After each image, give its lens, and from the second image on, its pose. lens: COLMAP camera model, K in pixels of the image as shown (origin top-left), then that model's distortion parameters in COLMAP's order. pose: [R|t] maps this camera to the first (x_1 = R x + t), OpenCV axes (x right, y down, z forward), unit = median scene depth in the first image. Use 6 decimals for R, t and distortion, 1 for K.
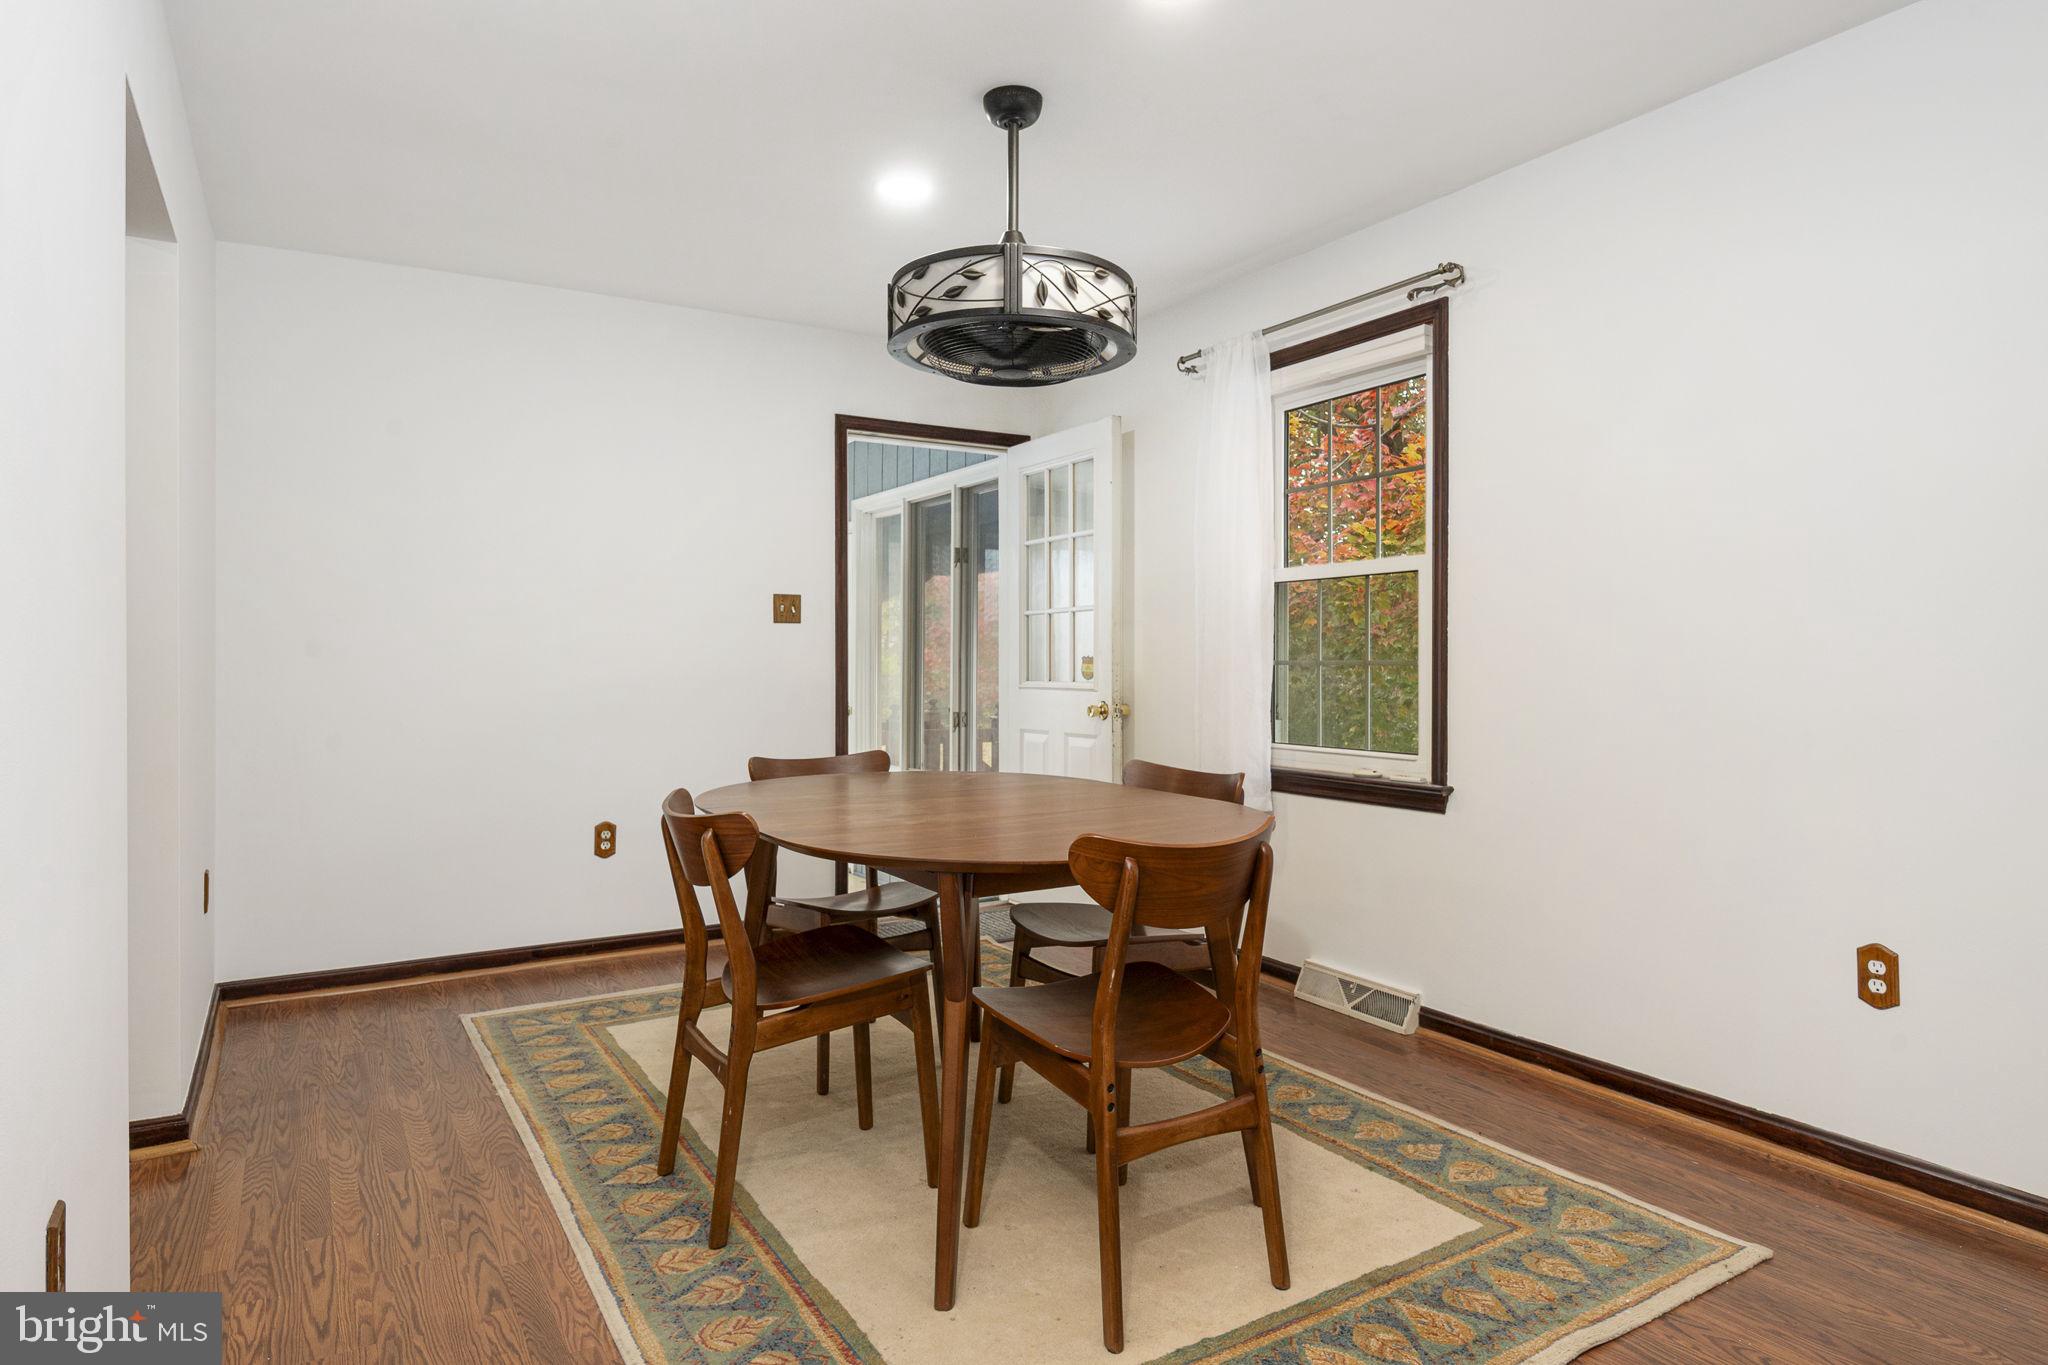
lens RADIAL K [[1167.1, 0, 1070.3], [0, 1167.1, 671.4], [0, 0, 1]] dist [-0.001779, -0.000322]
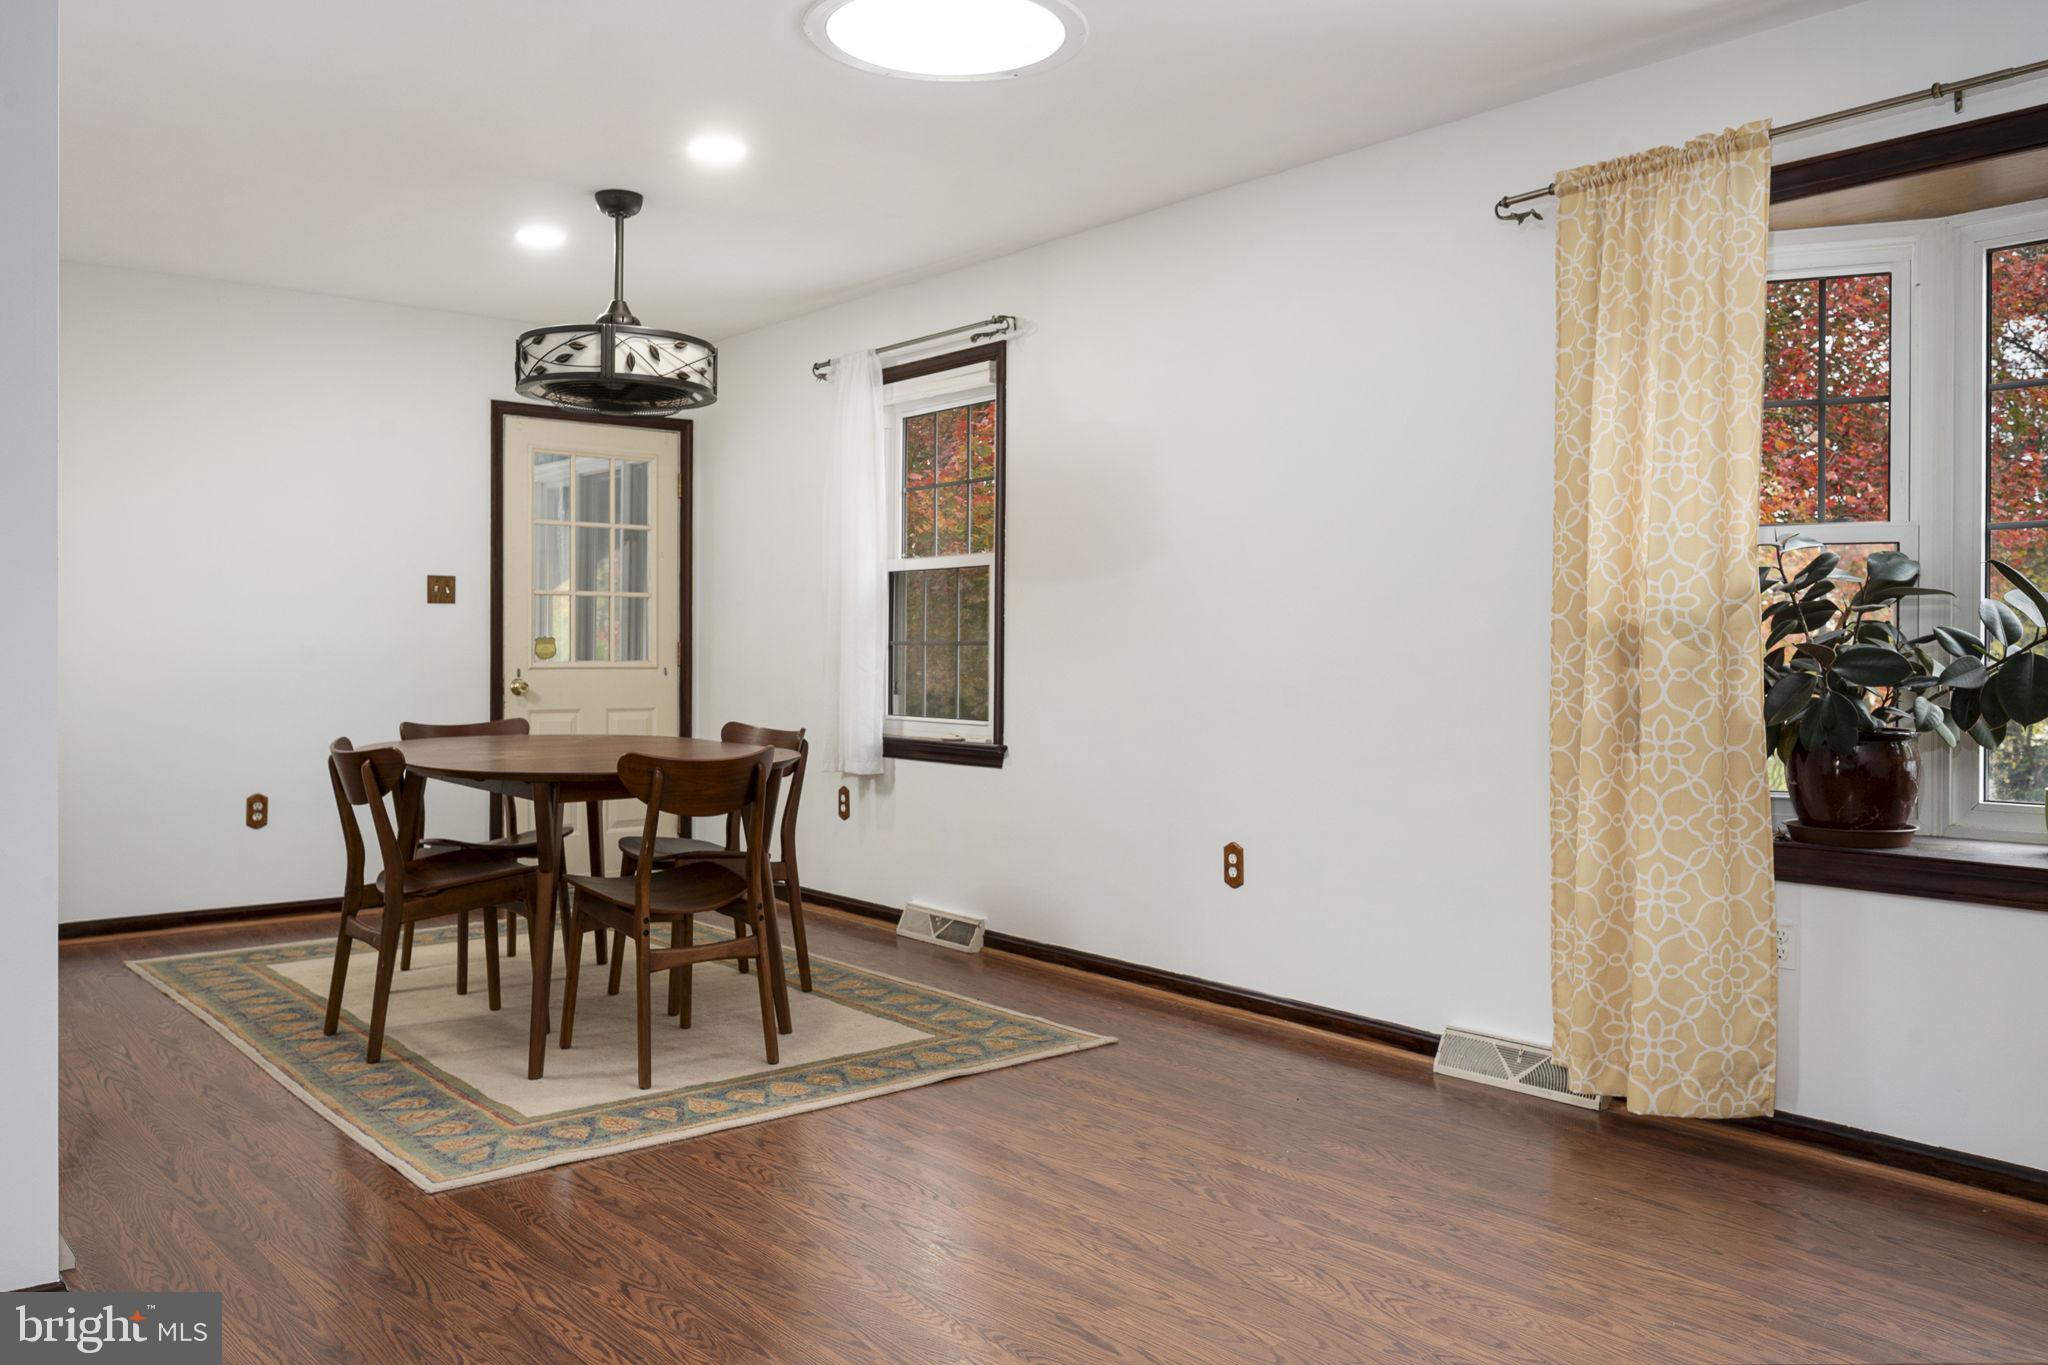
lens RADIAL K [[1568.1, 0, 1053.9], [0, 1568.1, 650.8], [0, 0, 1]] dist [-0.003718, 0.001555]
pose [[0.992597, 0.003190, 0.121411, 0.182974], [-0.002533, 0.999981, -0.005565, 0.010131], [-0.121427, 0.005216, 0.992587, -0.635679]]
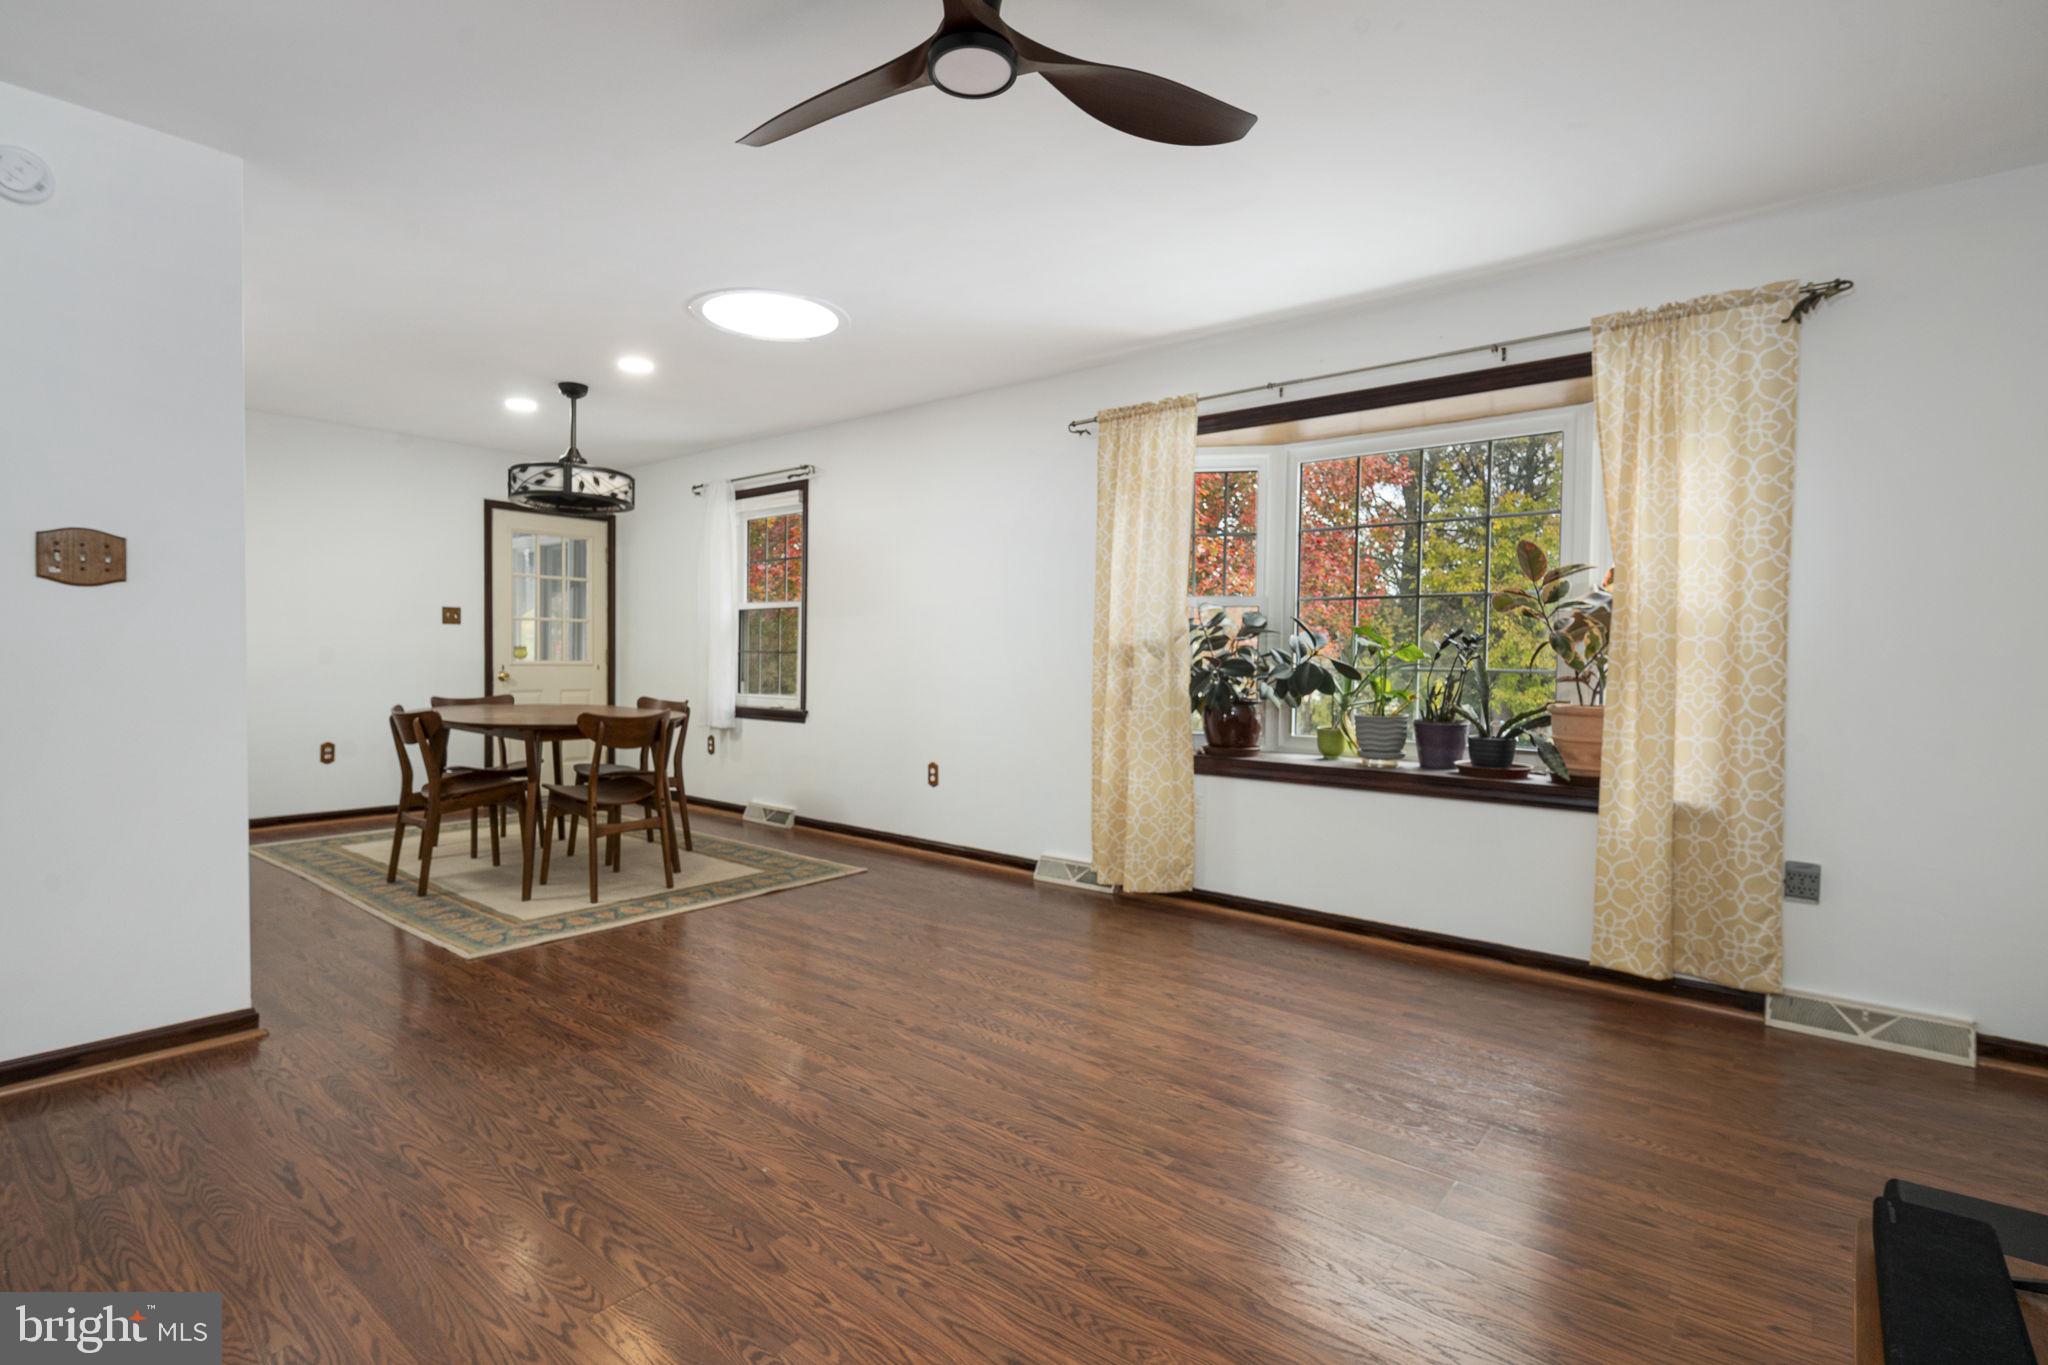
lens RADIAL K [[960.6, 0, 1024.0], [0, 960.6, 682.5], [0, 0, 1]] dist [0.001757, 0.000571]
pose [[0.953800, 0.004023, 0.300415, 0.181399], [-0.010162, 0.999770, 0.018874, 0.011452], [-0.300270, -0.021055, 0.953622, -0.807030]]
